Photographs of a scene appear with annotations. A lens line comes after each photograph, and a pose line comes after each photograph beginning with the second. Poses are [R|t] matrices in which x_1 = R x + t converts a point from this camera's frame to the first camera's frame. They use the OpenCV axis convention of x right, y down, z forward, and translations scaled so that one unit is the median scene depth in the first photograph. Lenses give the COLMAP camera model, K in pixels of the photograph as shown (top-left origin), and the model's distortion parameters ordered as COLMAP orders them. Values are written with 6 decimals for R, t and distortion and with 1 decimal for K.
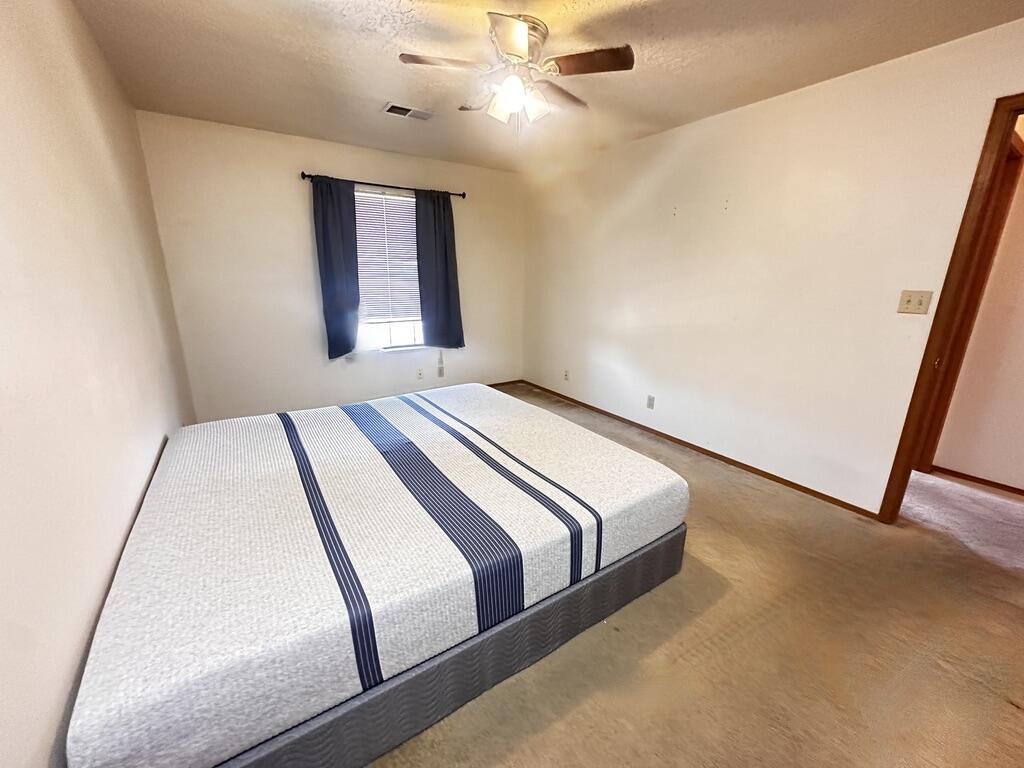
lens RADIAL K [[411.0, 0, 511.7], [0, 411.0, 382.1], [0, 0, 1]] dist [-0.000034, 0.000037]
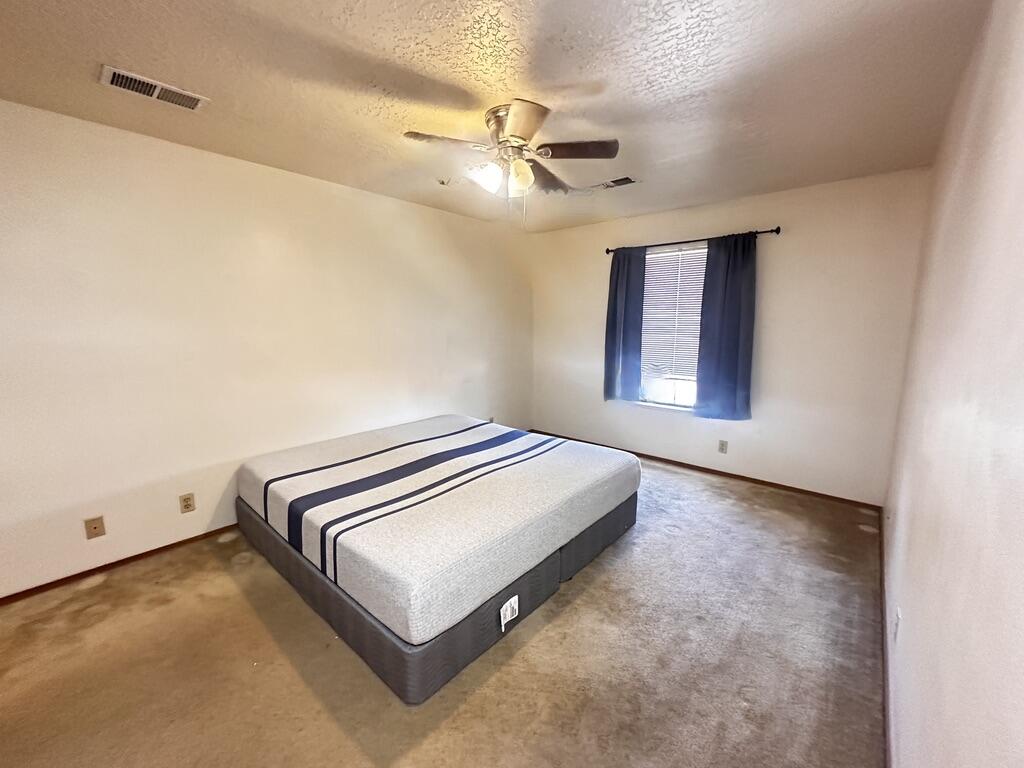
lens RADIAL K [[411.0, 0, 512.0], [0, 411.0, 386.2], [0, 0, 1]] dist [-0.000034, 0.000037]
pose [[0.261471, 0.141422, -0.954795, 0.567261], [-0.246311, 0.966233, 0.075664, -0.118680], [0.933254, 0.215393, 0.287476, 0.410614]]
